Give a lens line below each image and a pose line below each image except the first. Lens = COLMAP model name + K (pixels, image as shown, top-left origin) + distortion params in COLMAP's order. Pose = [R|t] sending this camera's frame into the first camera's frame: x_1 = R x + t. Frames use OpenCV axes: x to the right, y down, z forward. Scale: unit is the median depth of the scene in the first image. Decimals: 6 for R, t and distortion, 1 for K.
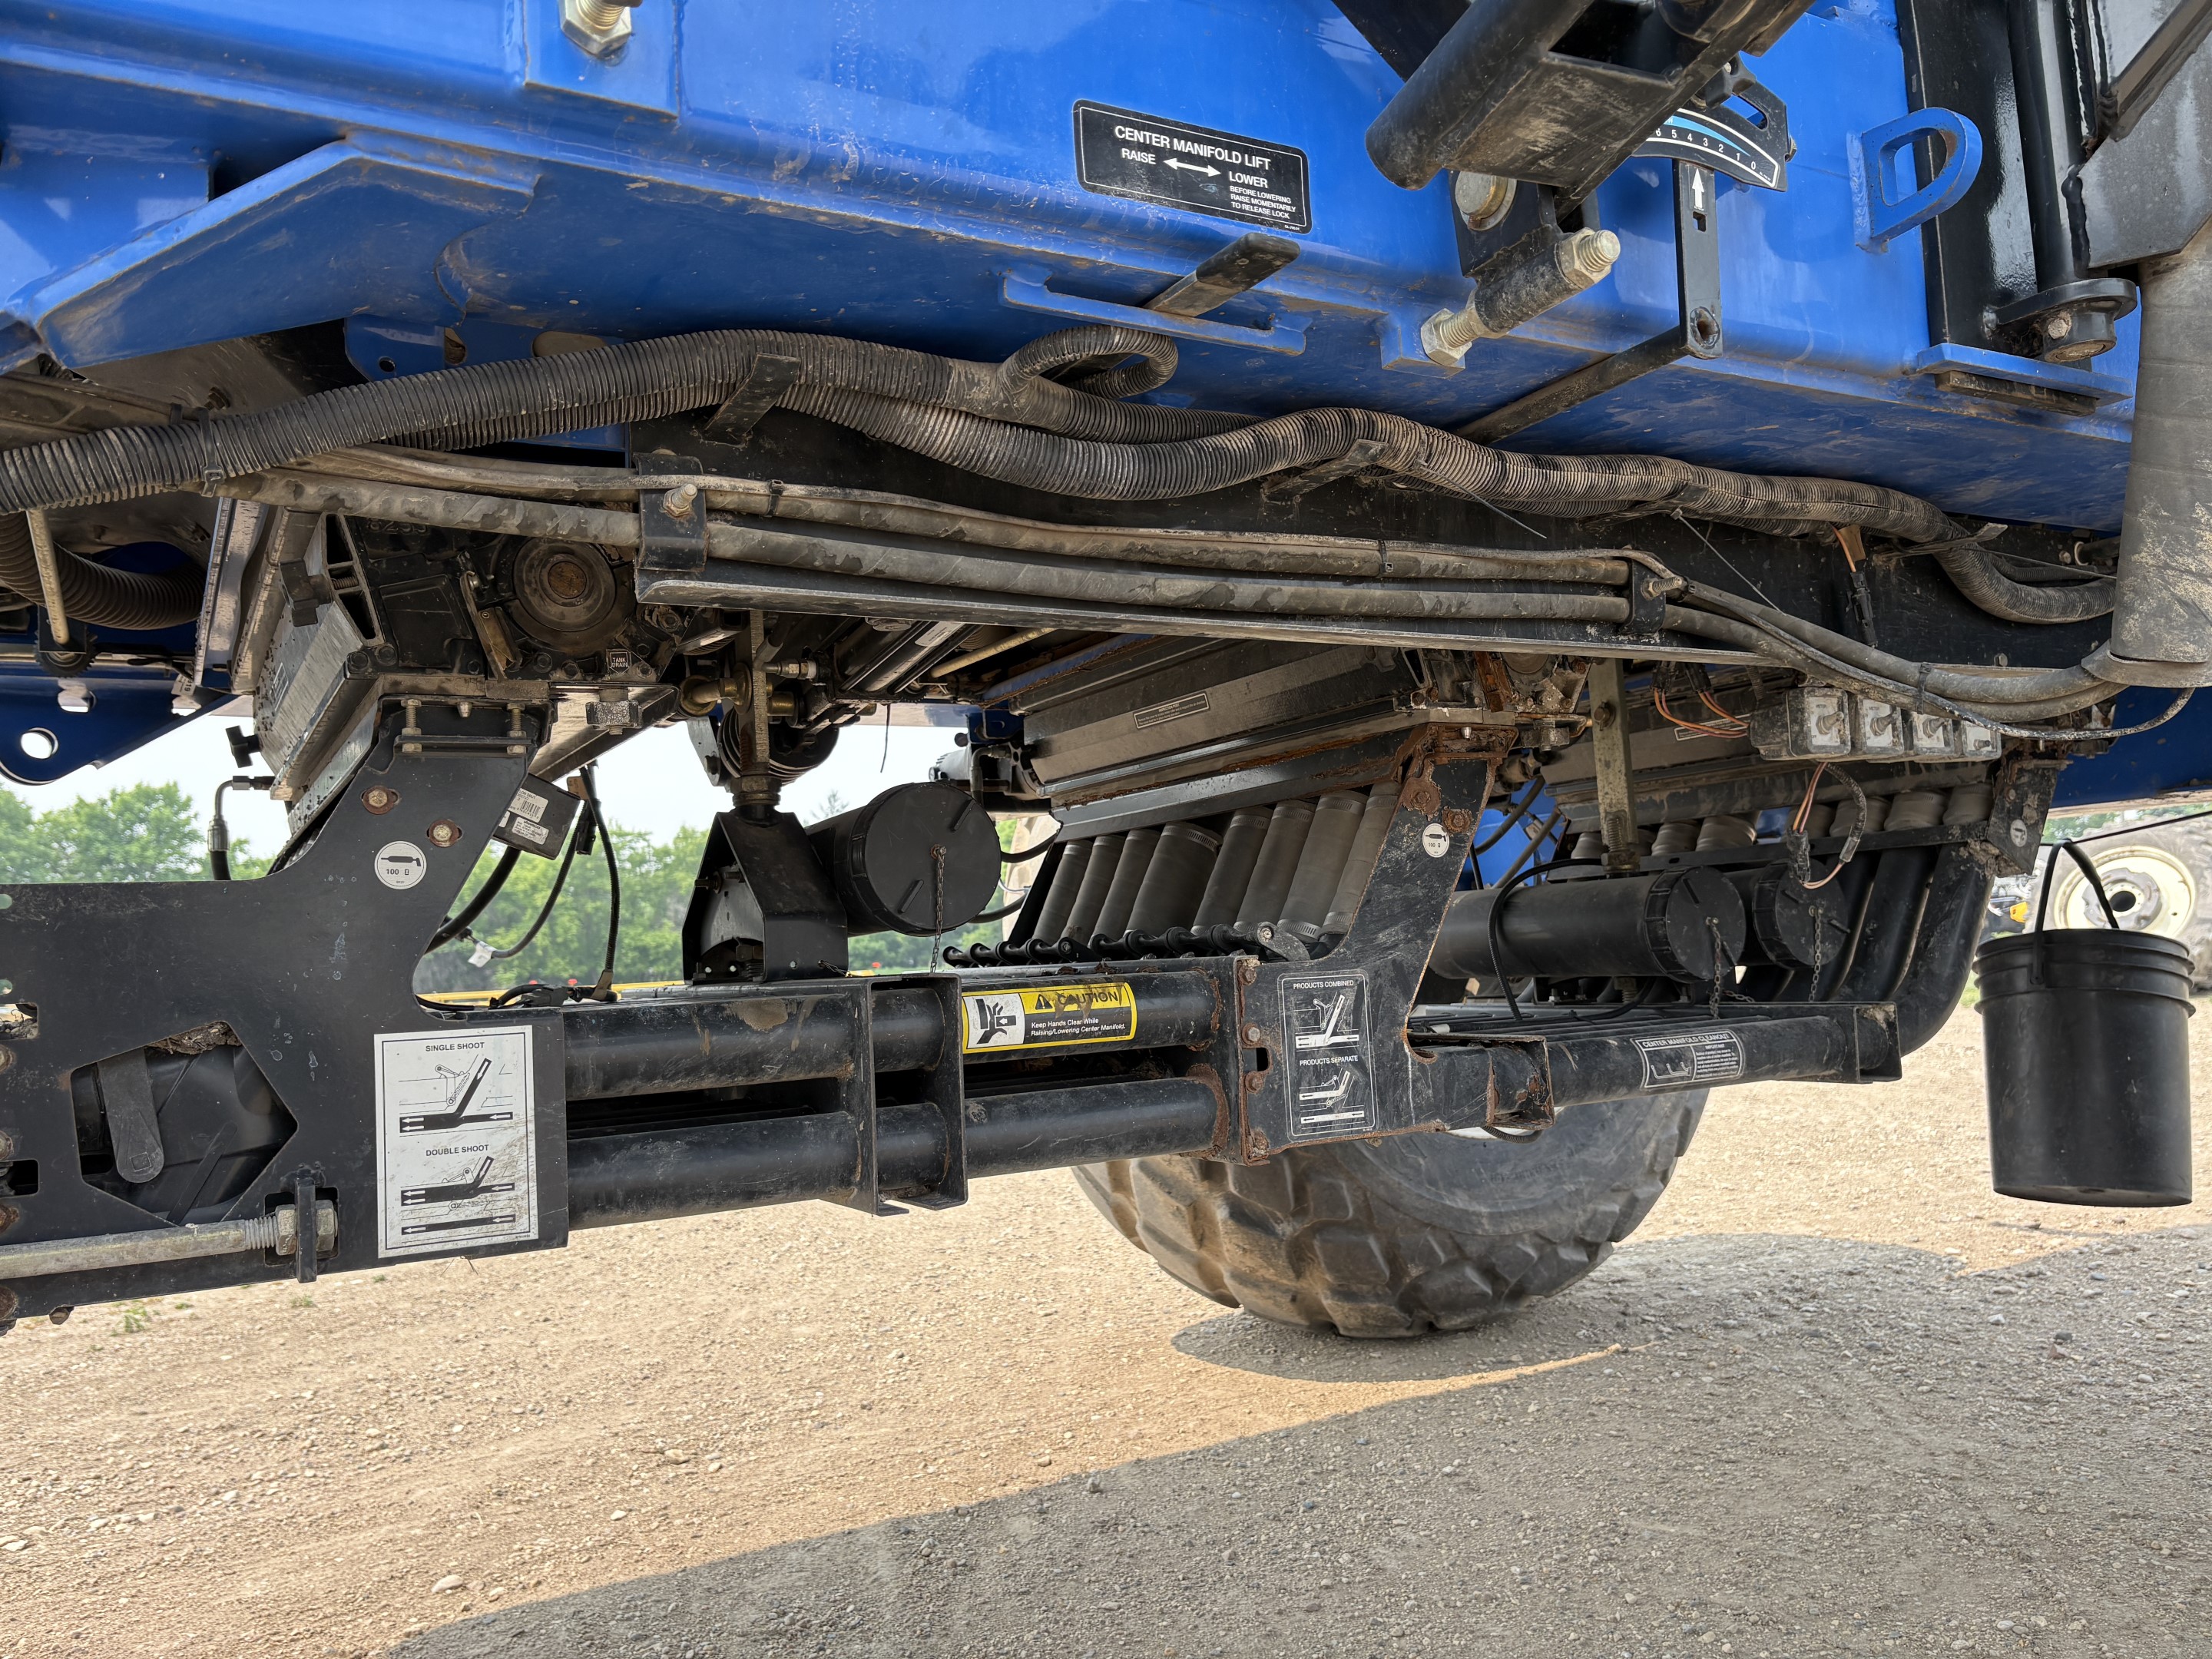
lens RADIAL K [[1678.6, 0, 1106.0], [0, 1678.6, 829.5], [0, 0, 1]] dist [0.054441, -0.054657]
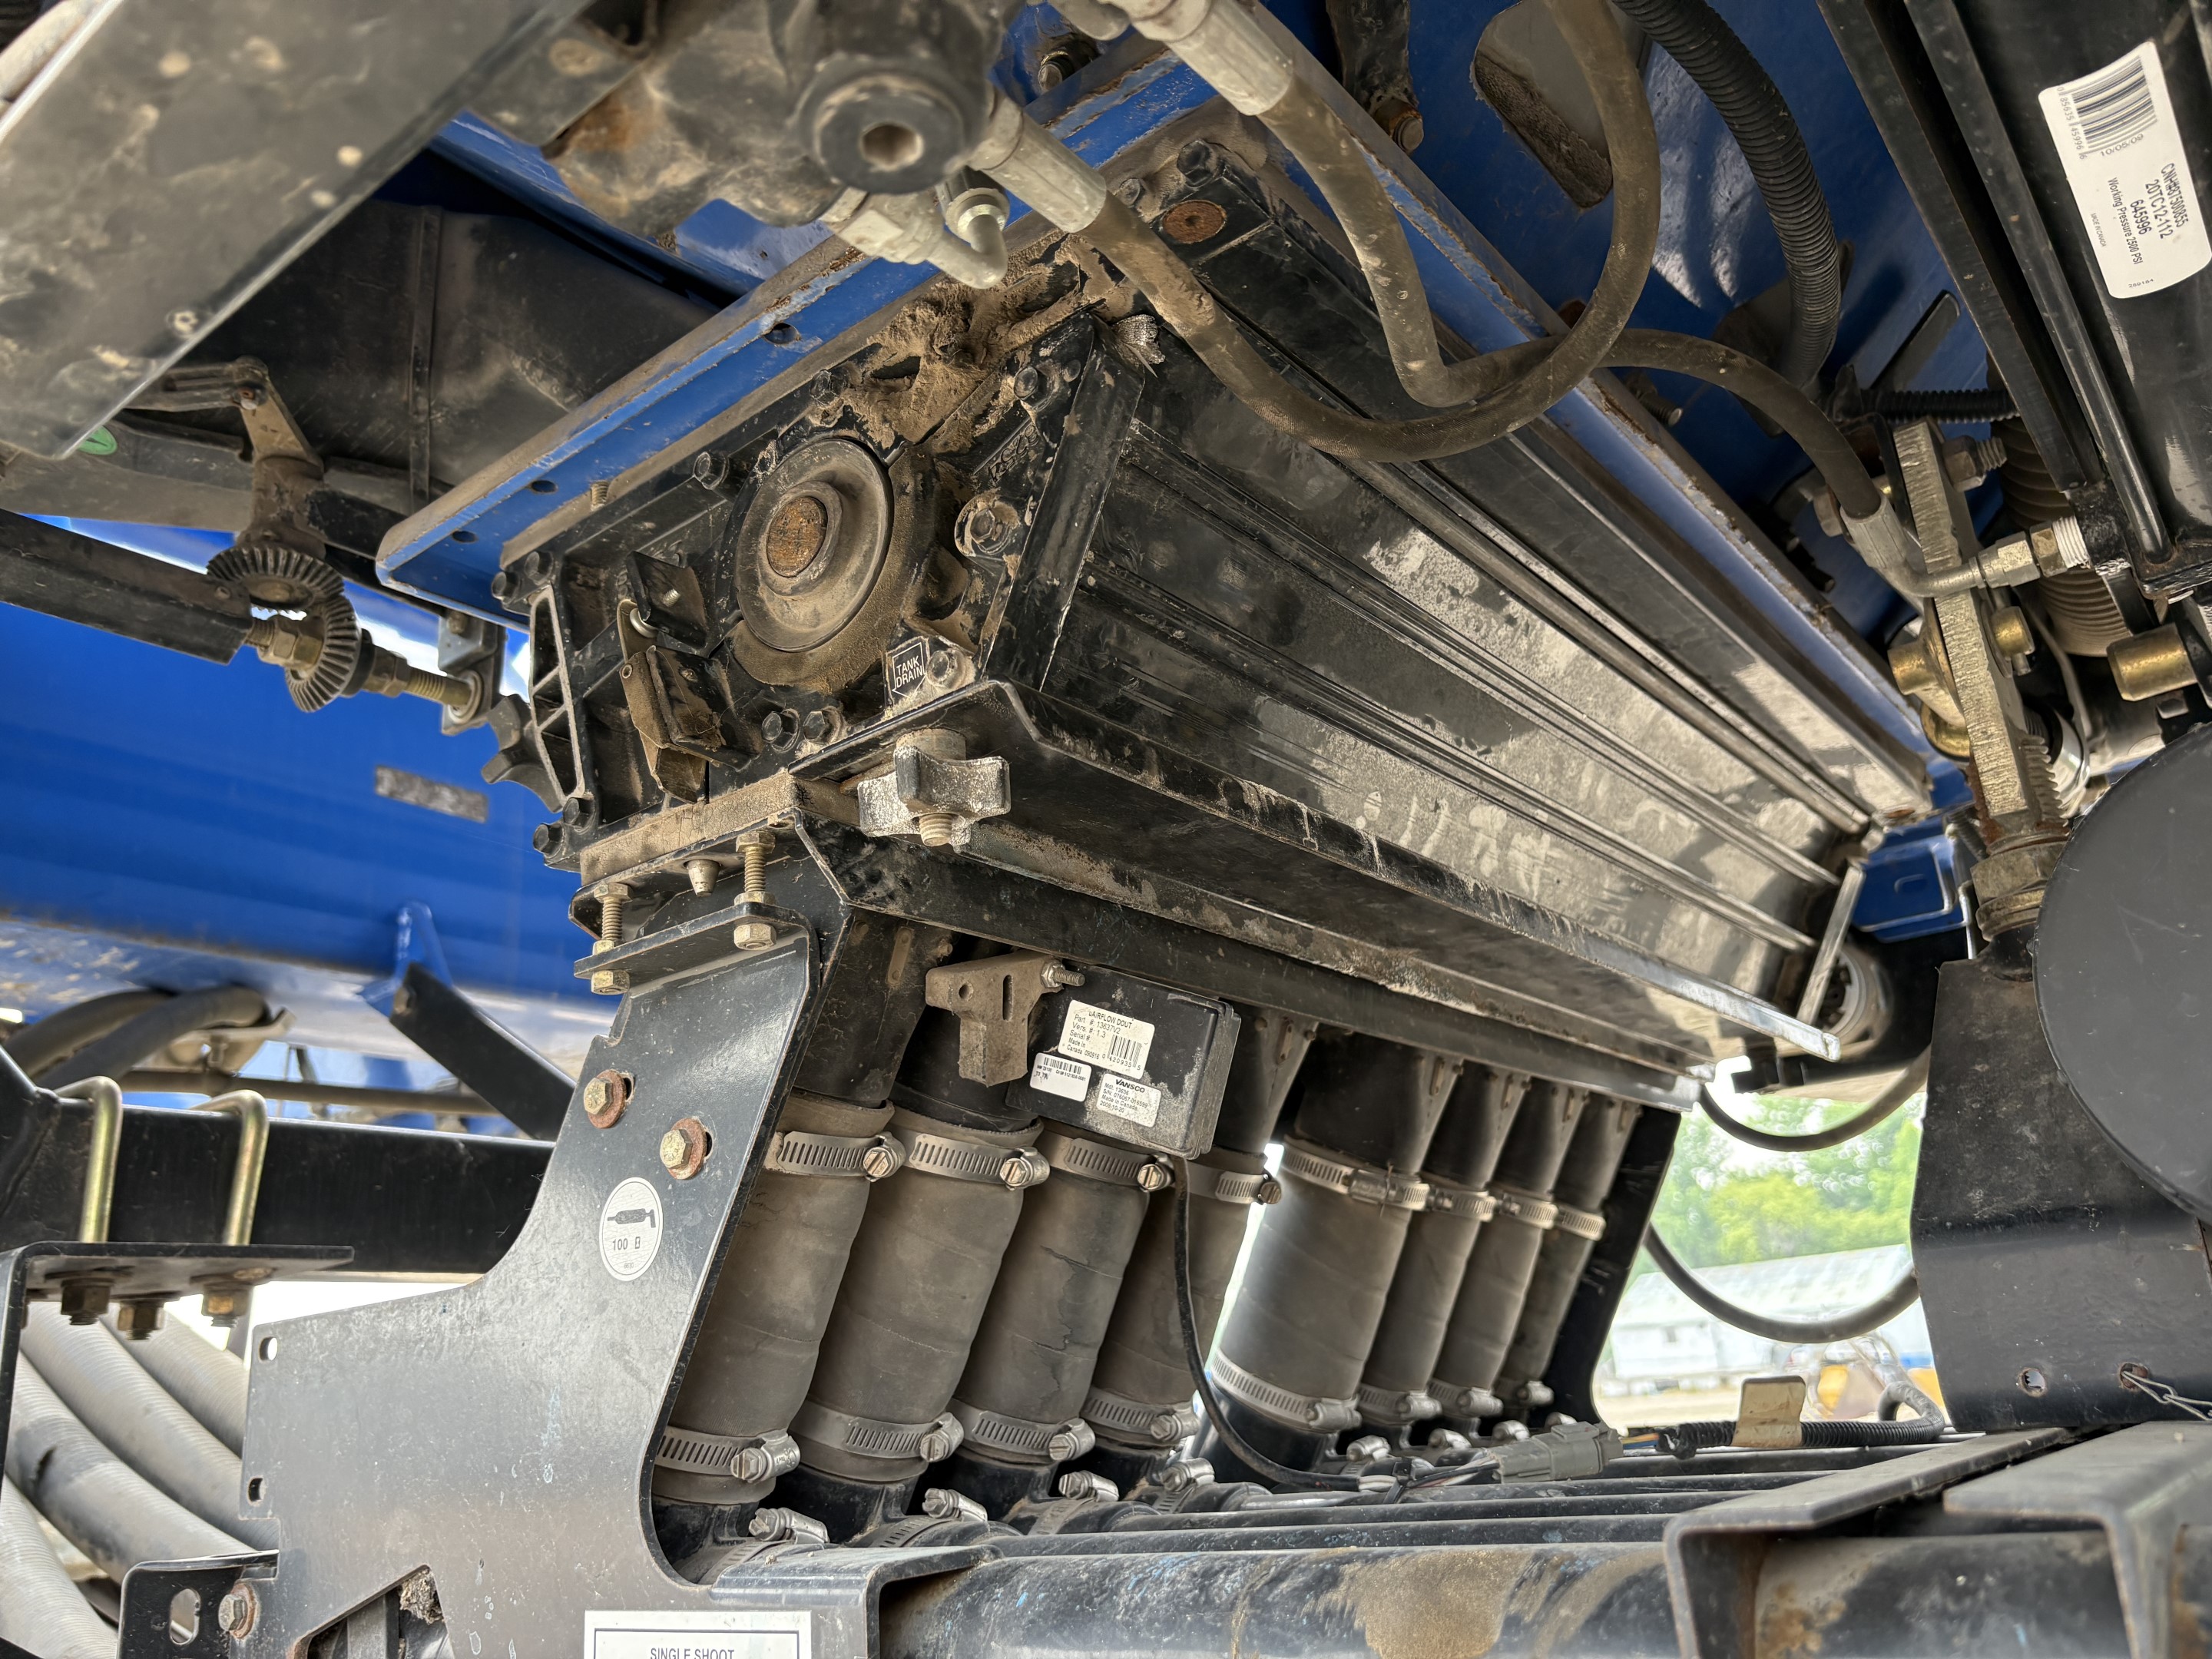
lens RADIAL K [[1713.0, 0, 1098.7], [0, 1713.0, 852.6], [0, 0, 1]] dist [0.047882, -0.065129]
pose [[0.383224, -0.266038, -0.884513, 0.088924], [0.128124, 0.963676, -0.234337, 0.048794], [0.914726, -0.023524, 0.403390, 0.915036]]
